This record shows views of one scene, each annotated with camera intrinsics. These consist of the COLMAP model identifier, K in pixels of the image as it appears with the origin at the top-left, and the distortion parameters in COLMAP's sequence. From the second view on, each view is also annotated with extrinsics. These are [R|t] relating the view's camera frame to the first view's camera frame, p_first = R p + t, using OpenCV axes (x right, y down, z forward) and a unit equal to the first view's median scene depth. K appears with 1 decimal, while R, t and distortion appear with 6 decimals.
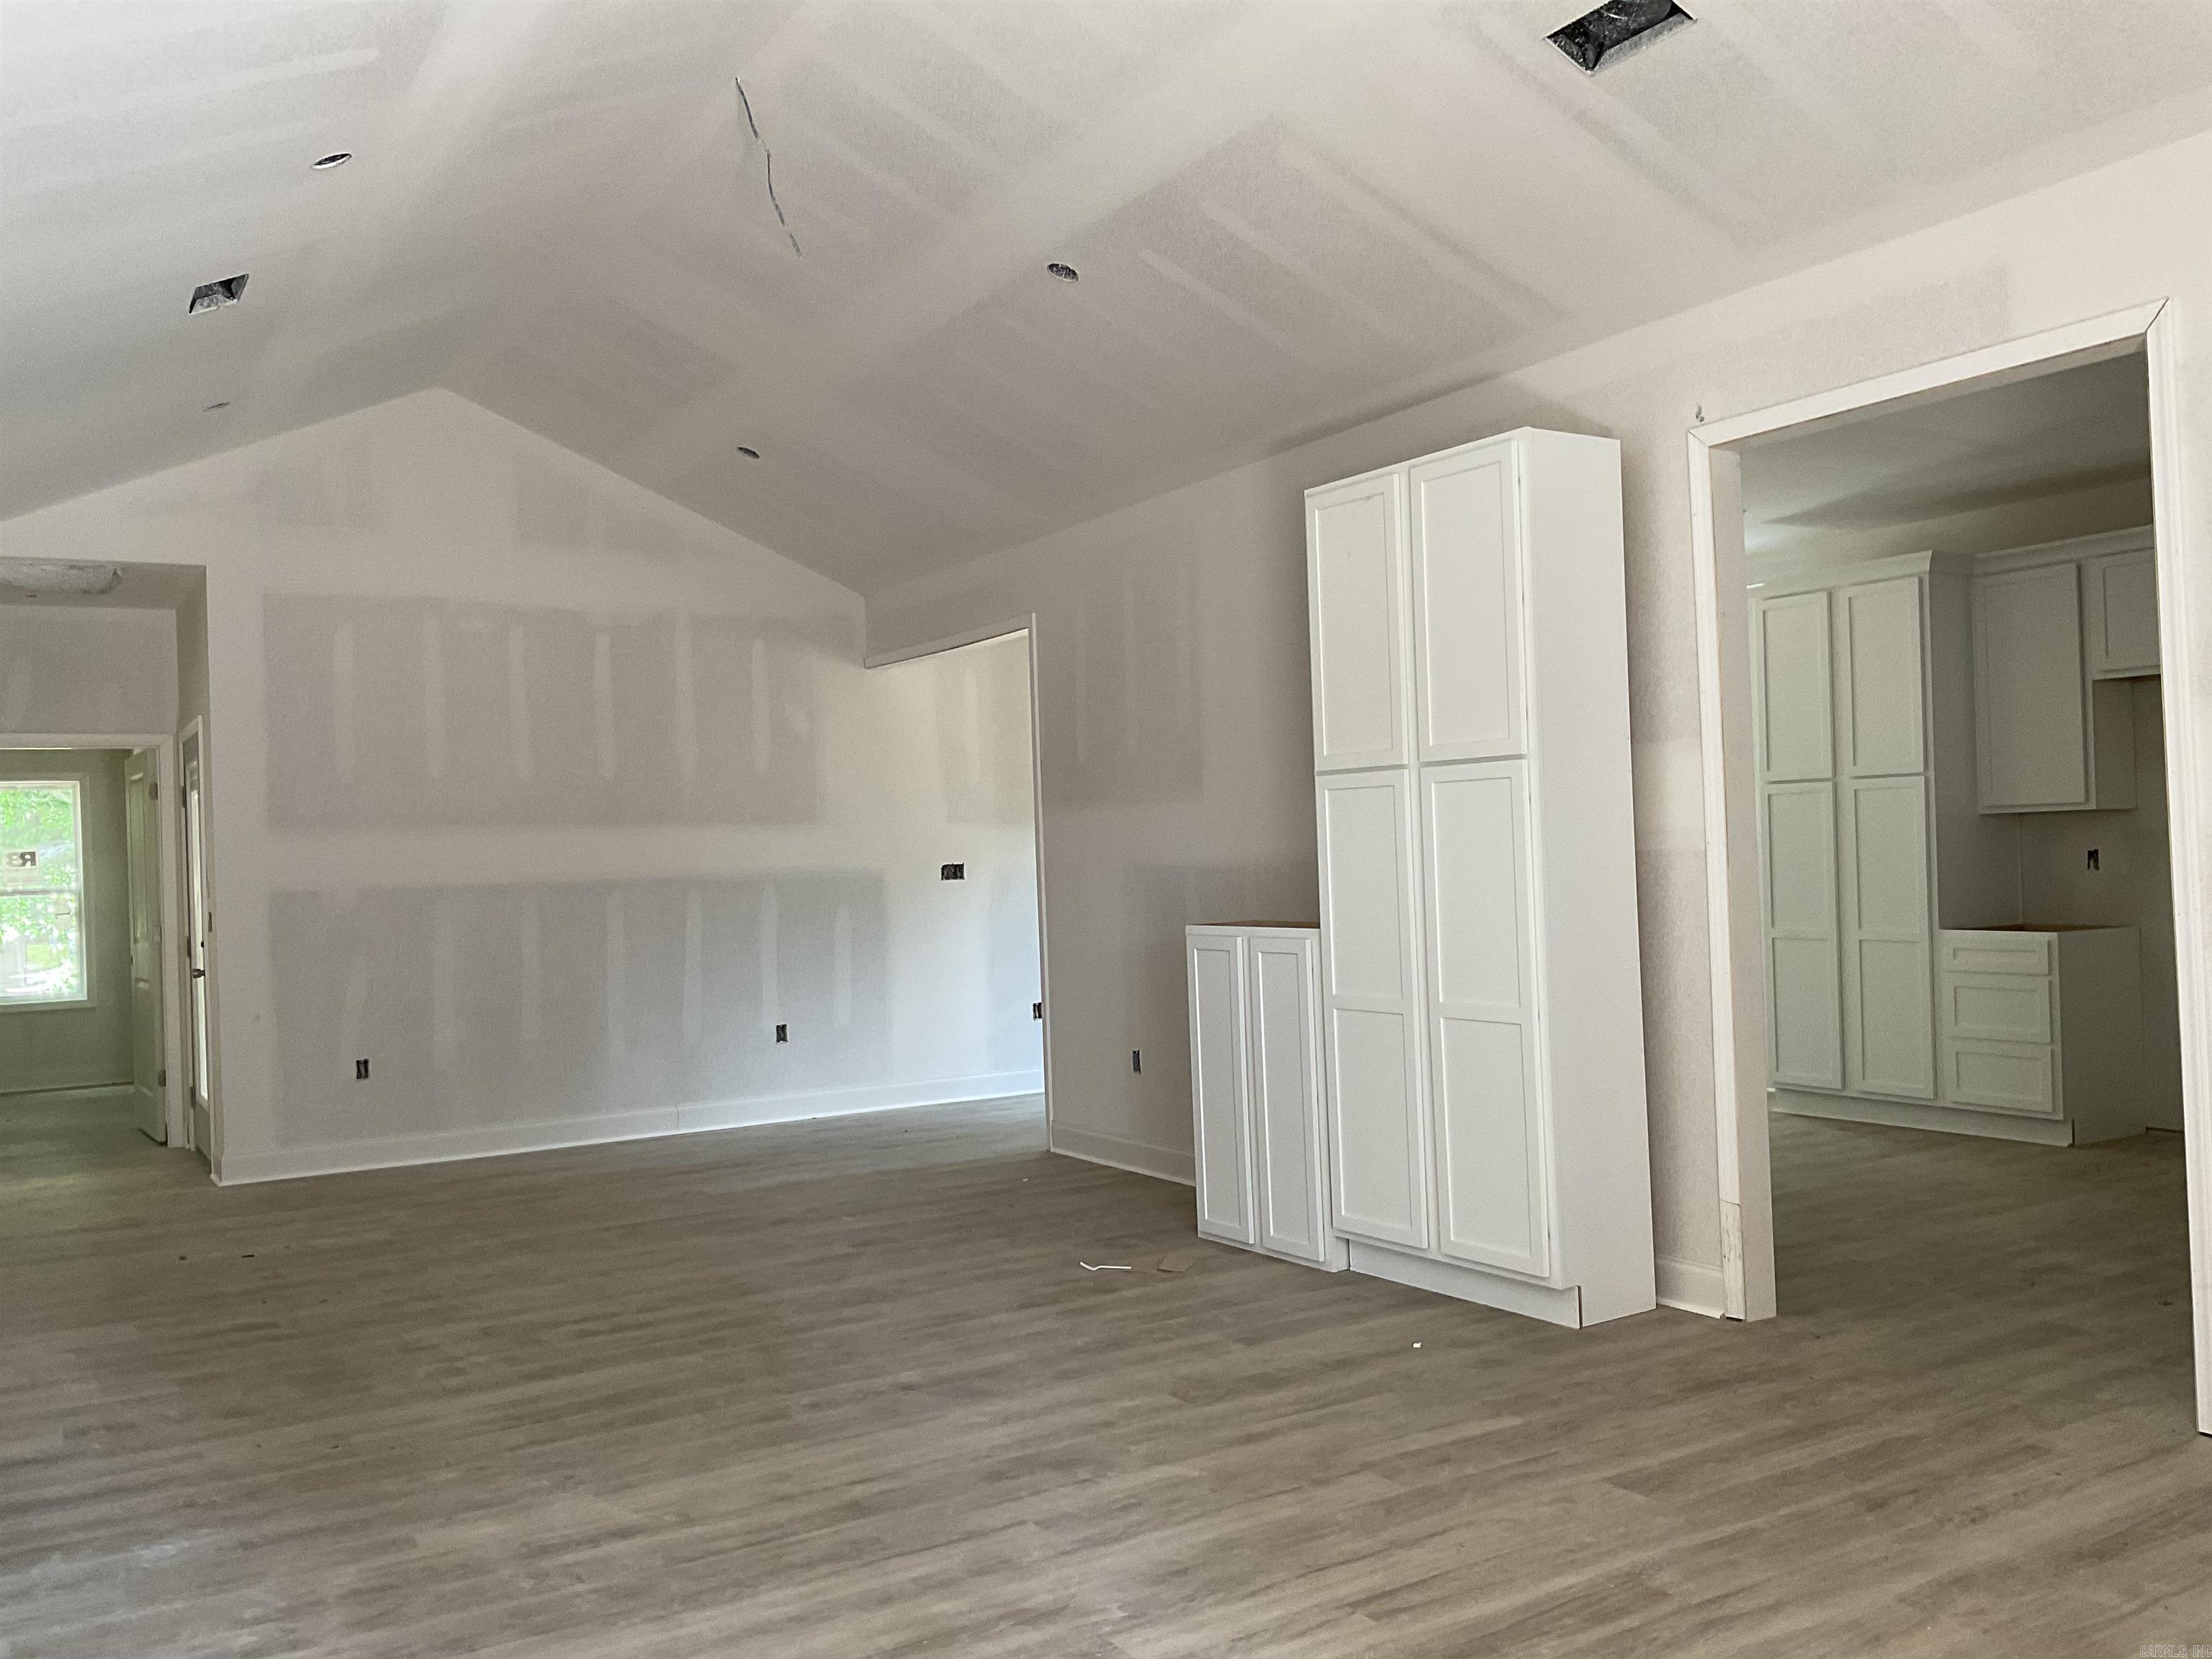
lens RADIAL K [[1828.2, 0, 1092.3], [0, 1828.2, 825.7], [0, 0, 1]] dist [0.062425, -0.101703]
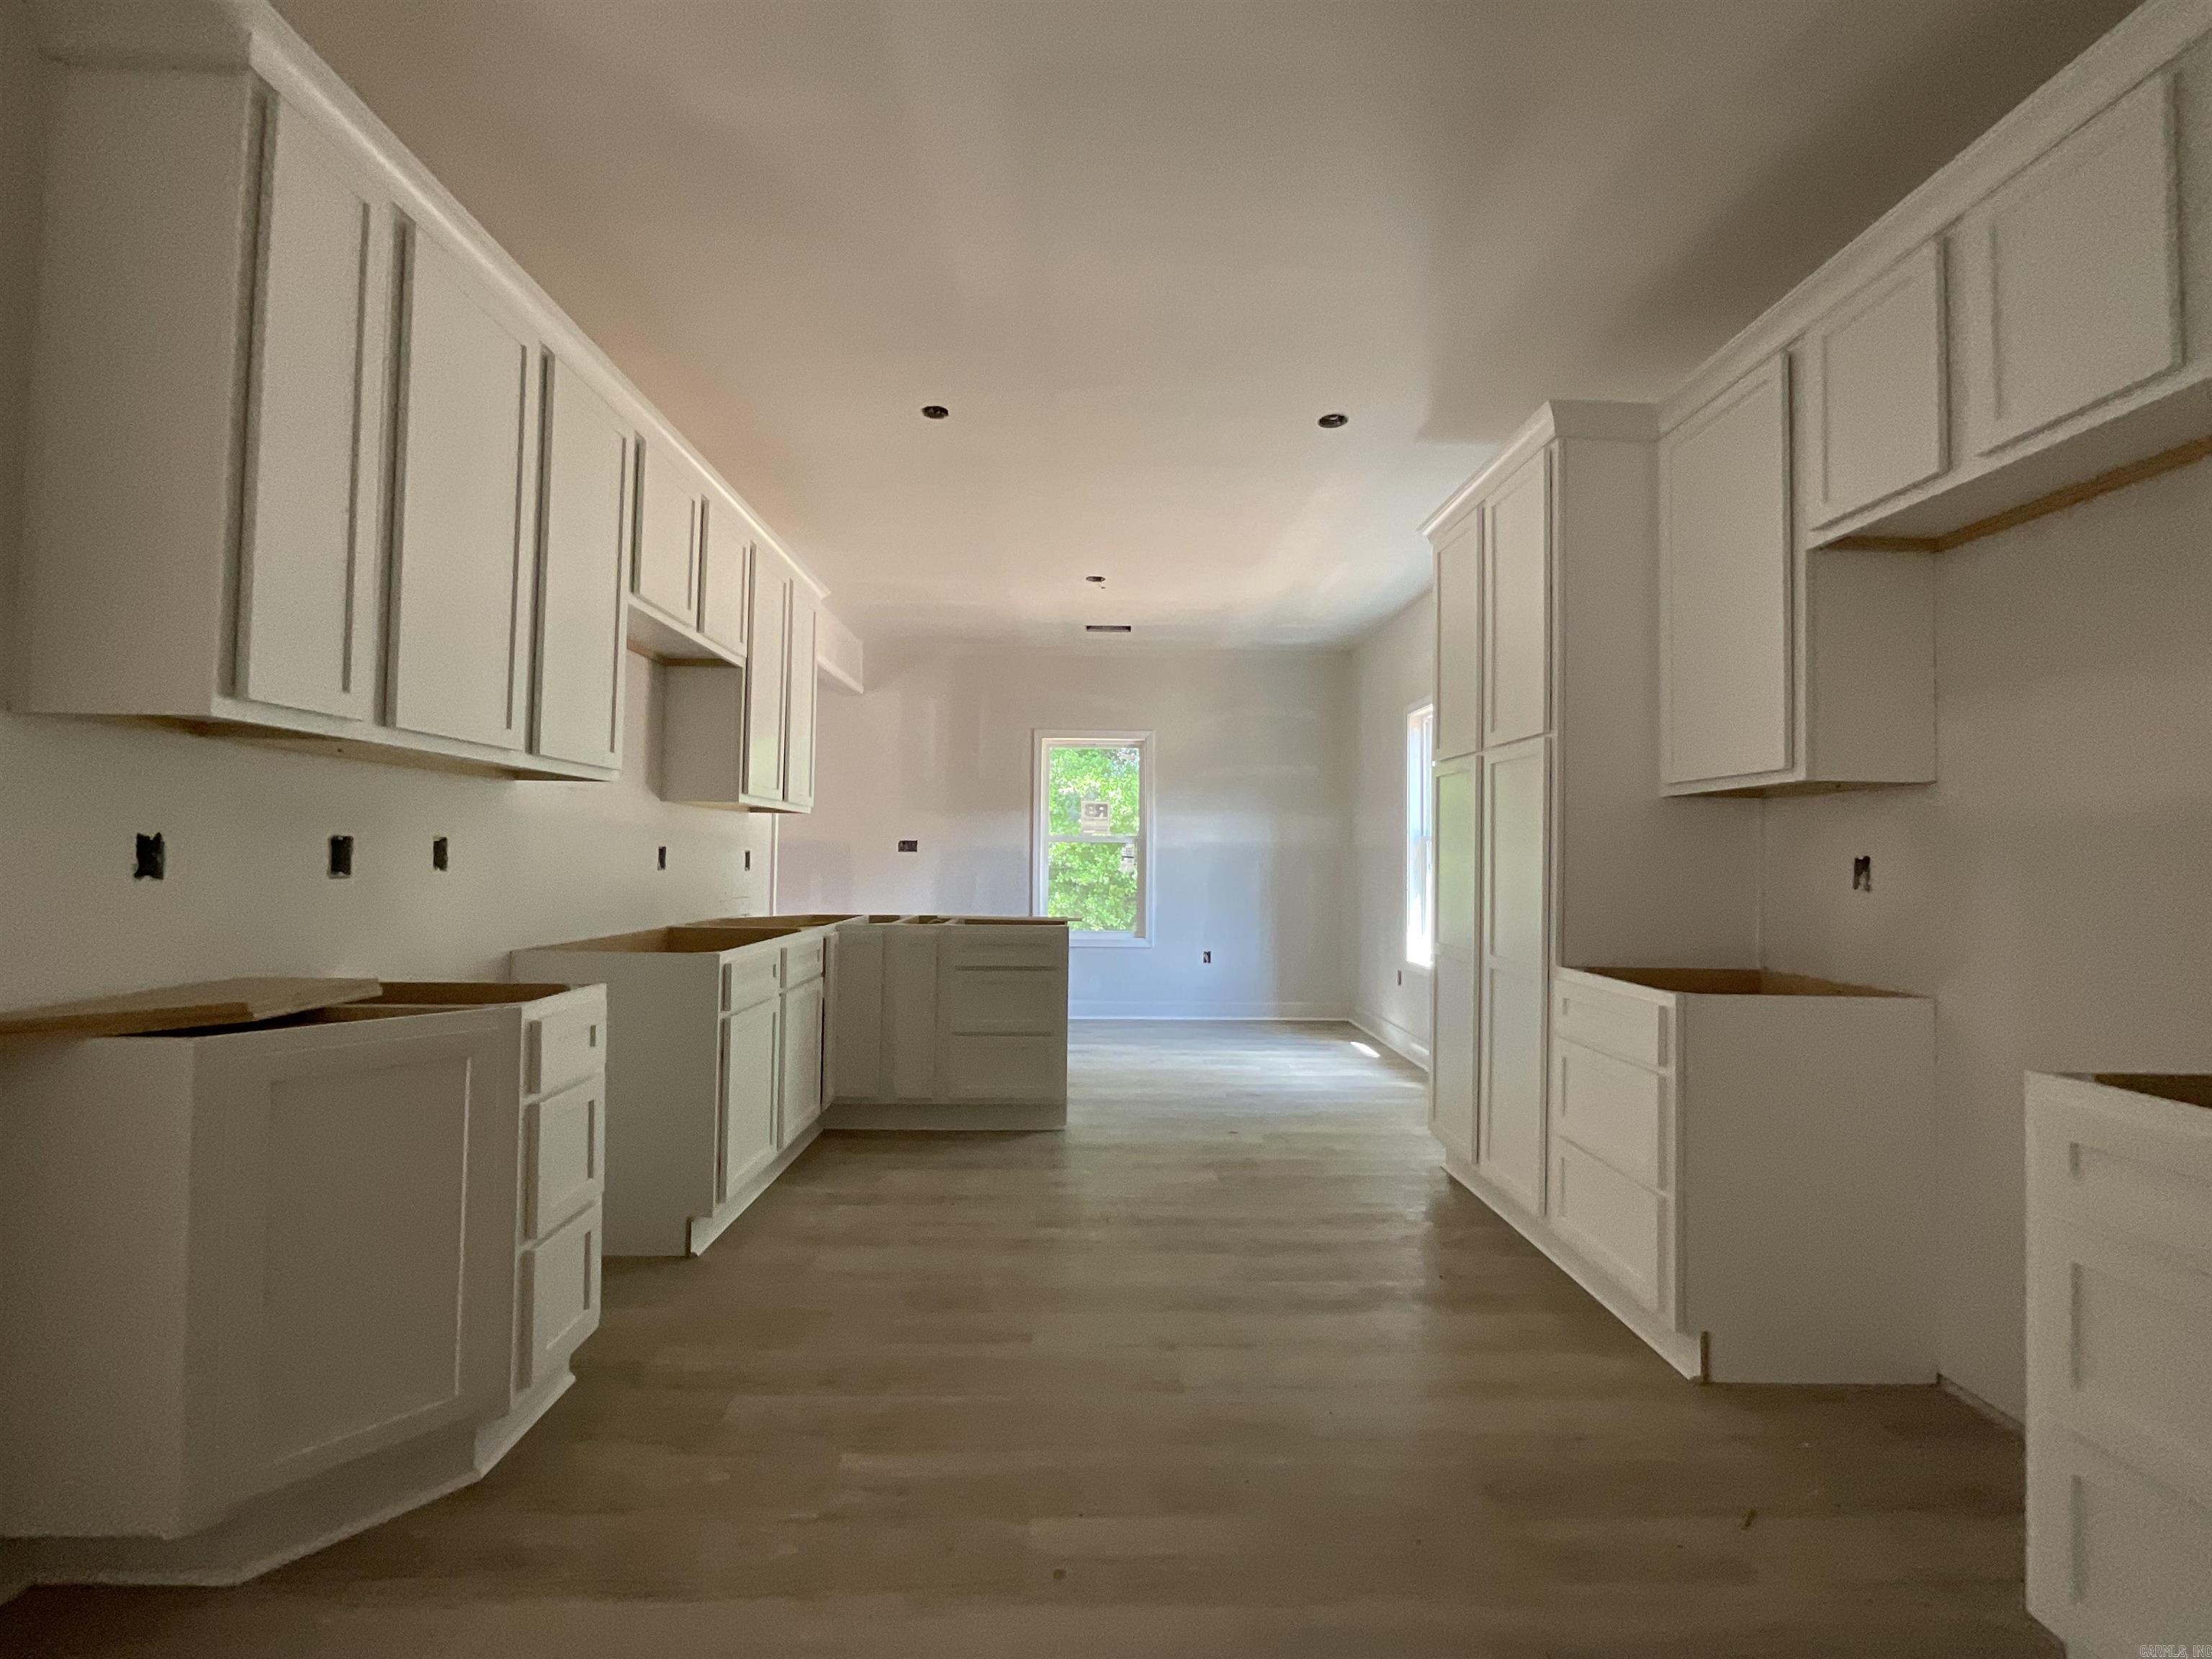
lens RADIAL K [[899.5, 0, 1106.0], [0, 899.5, 829.5], [0, 0, 1]] dist [-0.002615, 0.000366]
pose [[0.862788, 0.026898, -0.504851, 0.819763], [-0.032813, 0.999458, -0.002826, 0.021719], [0.504501, 0.019004, 0.863202, 1.082708]]
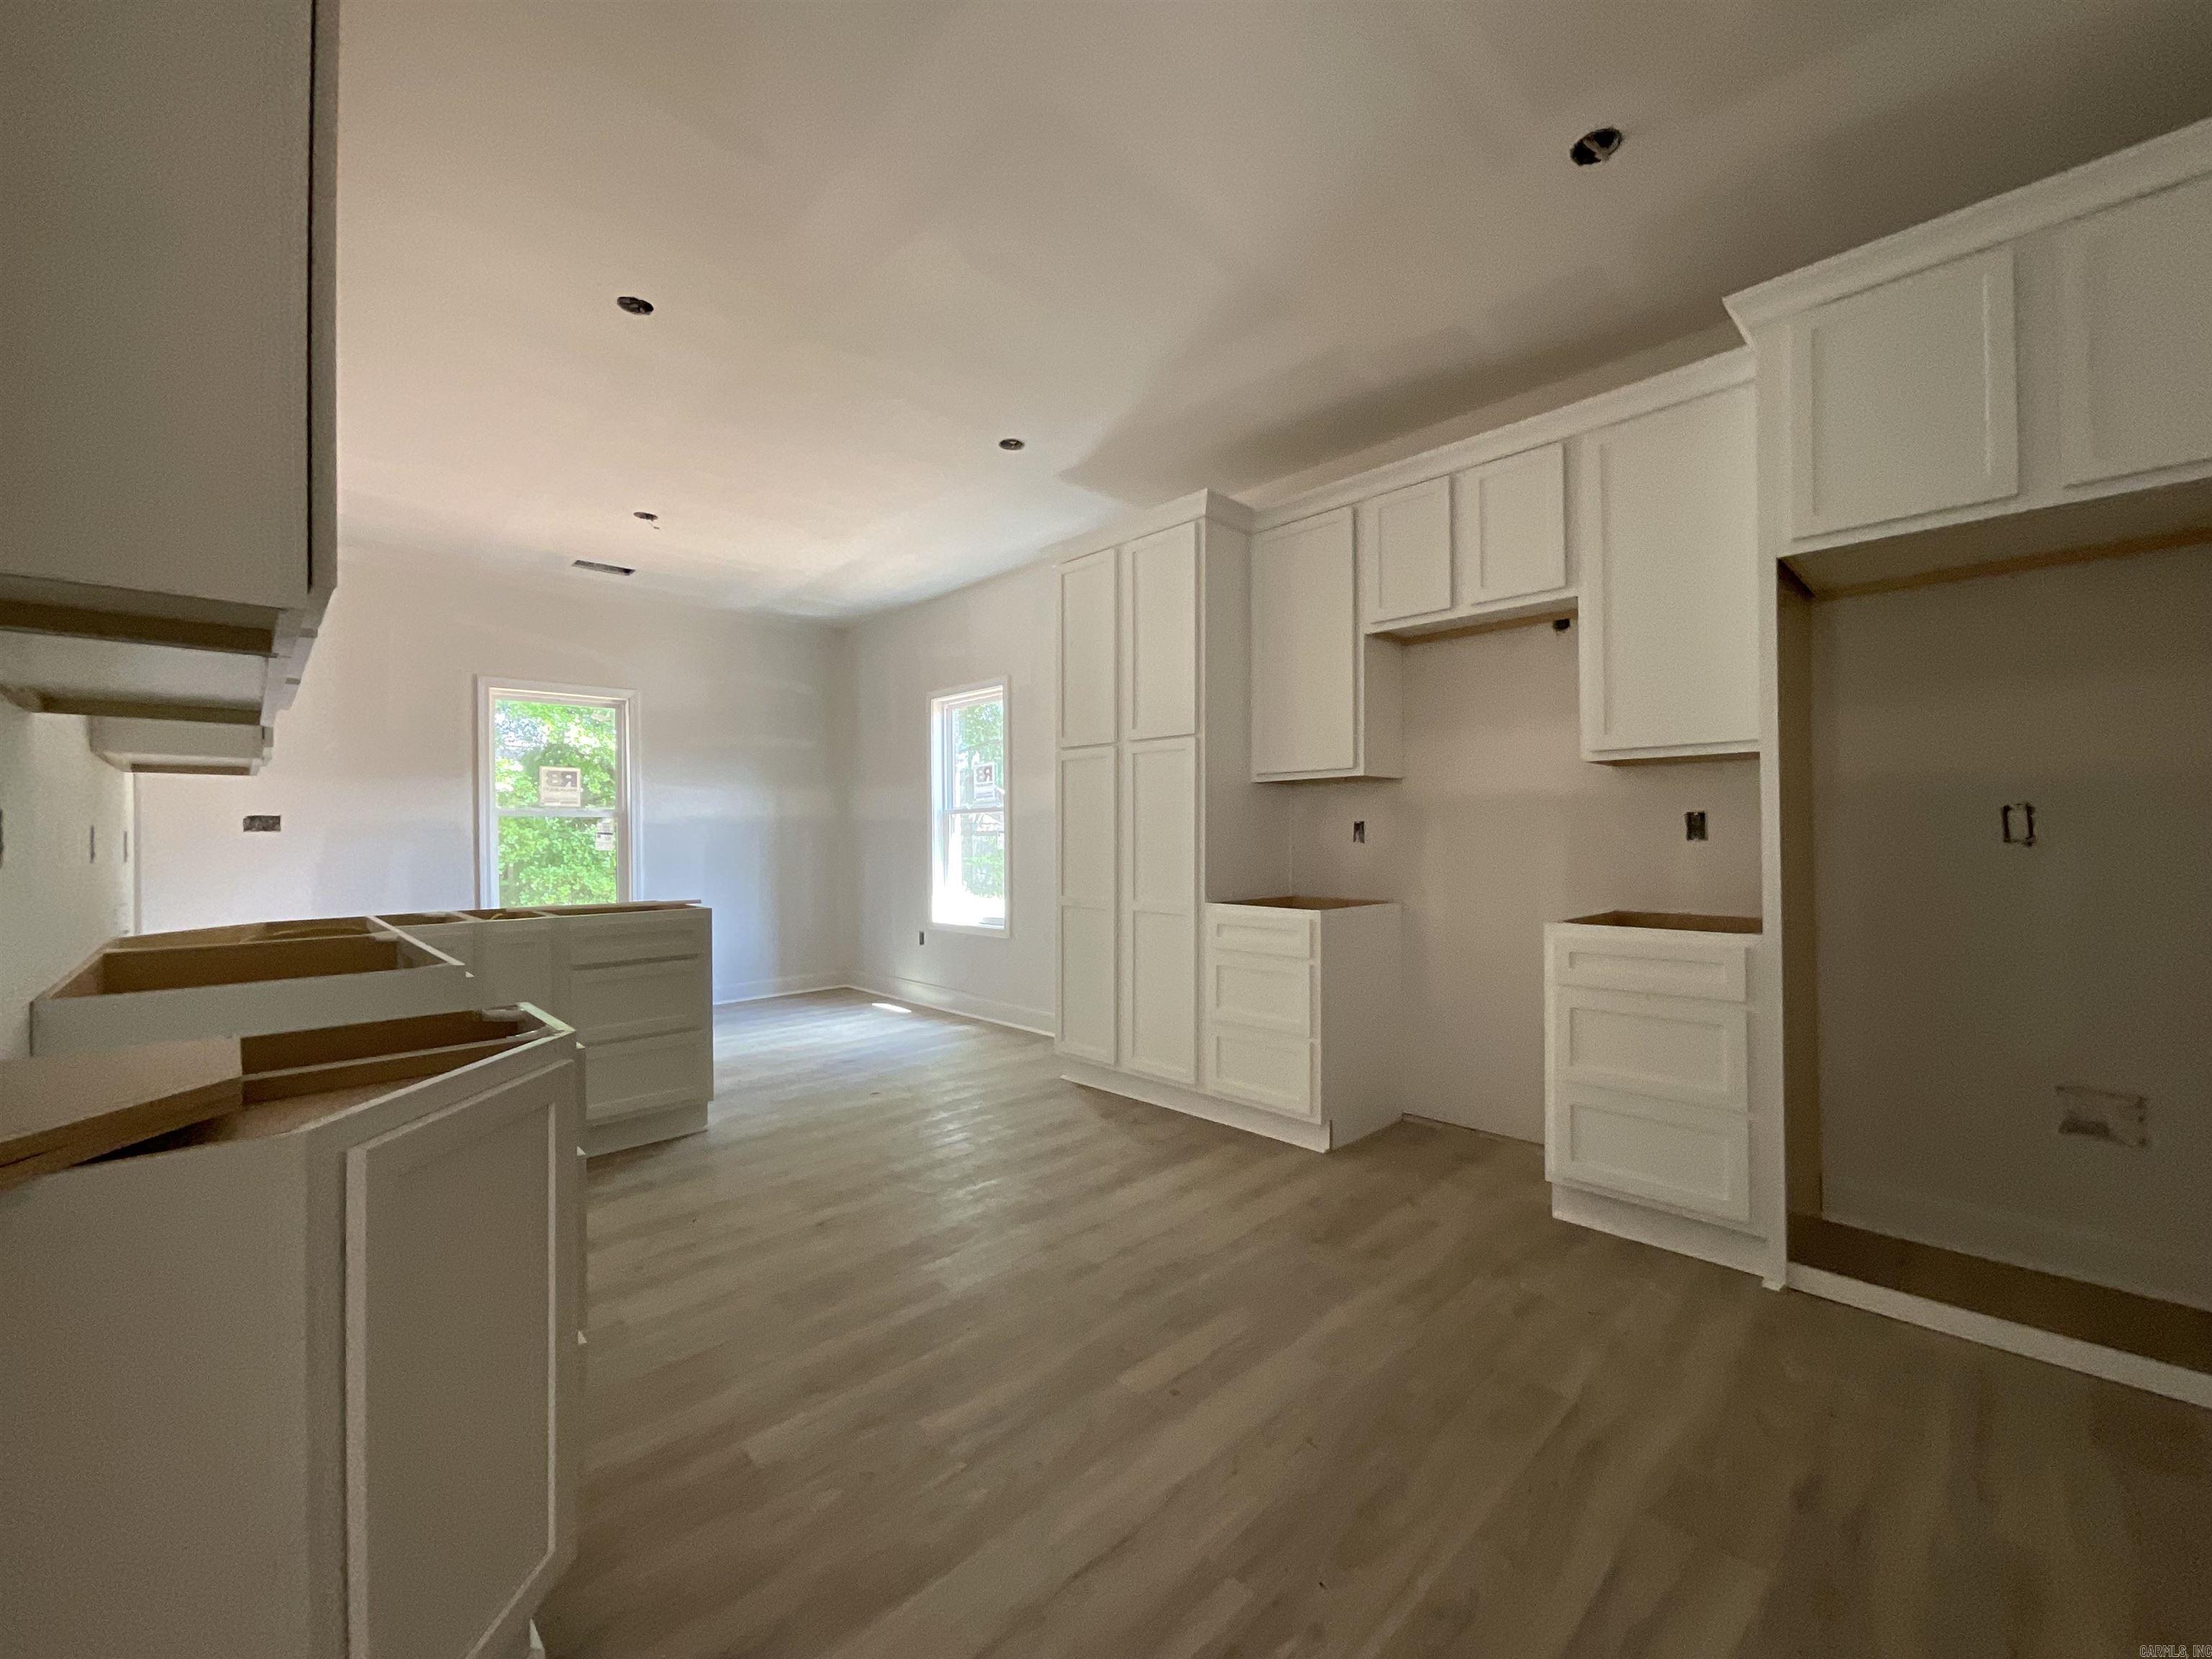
lens RADIAL K [[899.5, 0, 1106.0], [0, 899.5, 829.5], [0, 0, 1]] dist [-0.002615, 0.000366]
pose [[0.975088, 0.026065, 0.220283, 0.526945], [-0.027225, 0.999627, 0.002232, 0.033014], [-0.220143, -0.008173, 0.975433, 0.971472]]
